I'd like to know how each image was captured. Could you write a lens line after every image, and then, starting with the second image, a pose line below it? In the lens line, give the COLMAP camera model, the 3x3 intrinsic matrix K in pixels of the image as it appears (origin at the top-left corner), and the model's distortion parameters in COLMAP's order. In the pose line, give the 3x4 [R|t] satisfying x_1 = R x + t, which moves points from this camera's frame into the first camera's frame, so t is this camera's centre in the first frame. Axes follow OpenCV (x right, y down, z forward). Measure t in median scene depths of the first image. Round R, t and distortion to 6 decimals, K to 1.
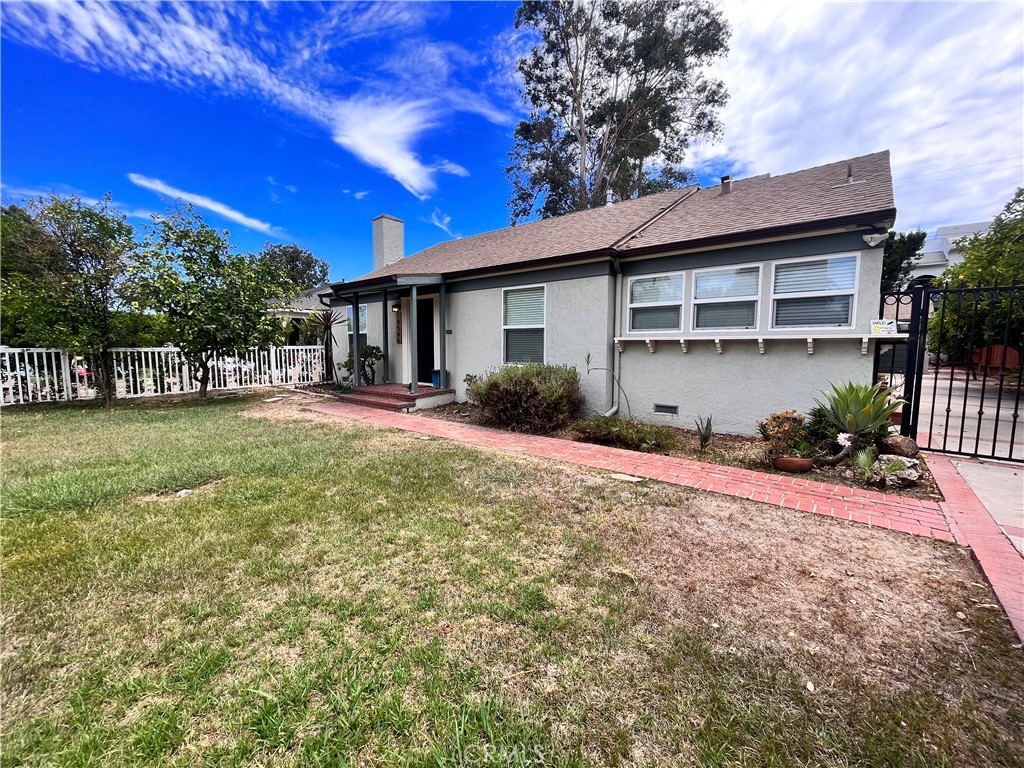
lens RADIAL K [[417.3, 0, 512.0], [0, 417.3, 384.0], [0, 0, 1]] dist [-0.002314, -0.000012]
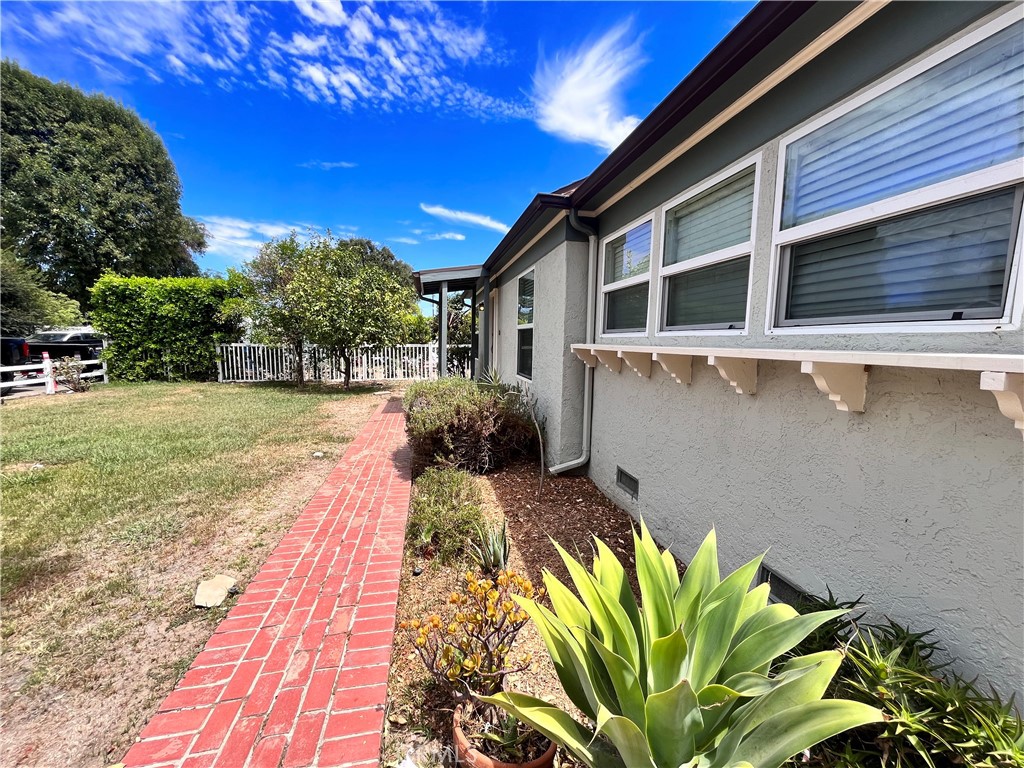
lens RADIAL K [[417.3, 0, 512.0], [0, 417.3, 384.0], [0, 0, 1]] dist [-0.002314, -0.000012]
pose [[0.778187, 0.076883, -0.623309, 0.560311], [-0.073652, 0.996802, 0.030999, -0.066074], [0.623699, 0.021785, 0.781361, 0.479513]]
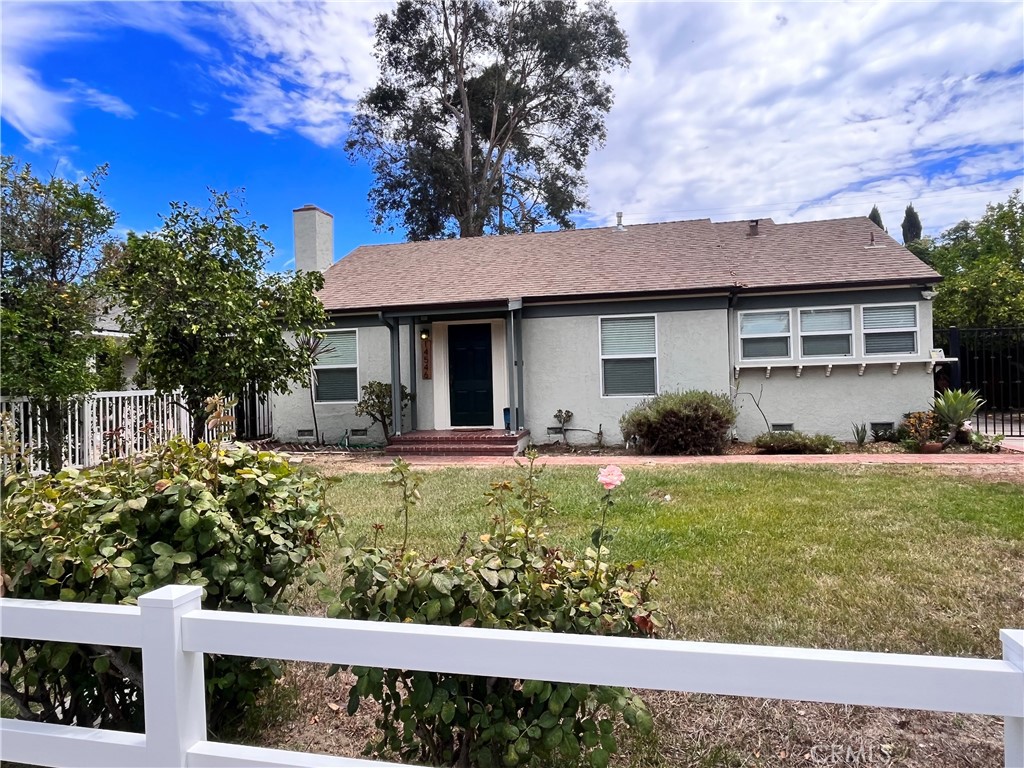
lens RADIAL K [[620.4, 0, 512.0], [0, 620.4, 384.0], [0, 0, 1]] dist [-0.008418, -0.002243]
pose [[0.892709, -0.022842, 0.450055, -1.008972], [0.068583, 0.993967, -0.085591, 0.035925], [-0.445385, 0.107273, 0.888890, -0.172701]]
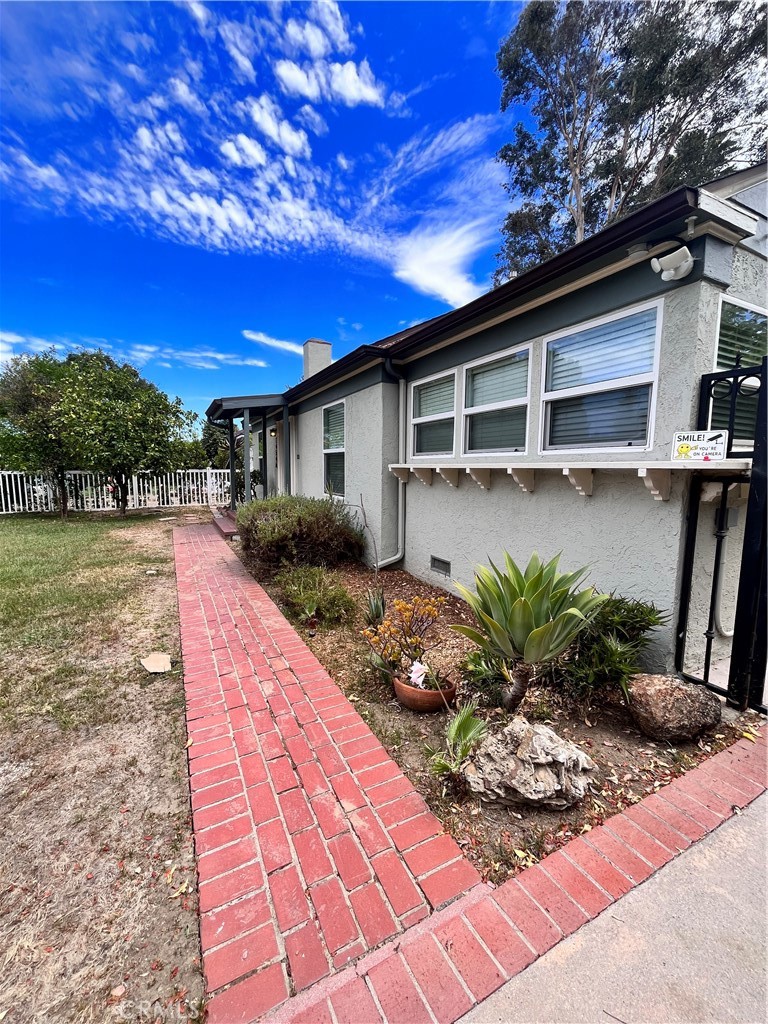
lens RADIAL K [[417.3, 0, 384.0], [0, 417.3, 512.0], [0, 0, 1]] dist [-0.002314, -0.000012]
pose [[0.918839, 0.046244, -0.391915, 0.541195], [-0.040581, 0.998918, 0.022725, -0.041059], [0.392542, -0.004976, 0.919721, 0.296503]]
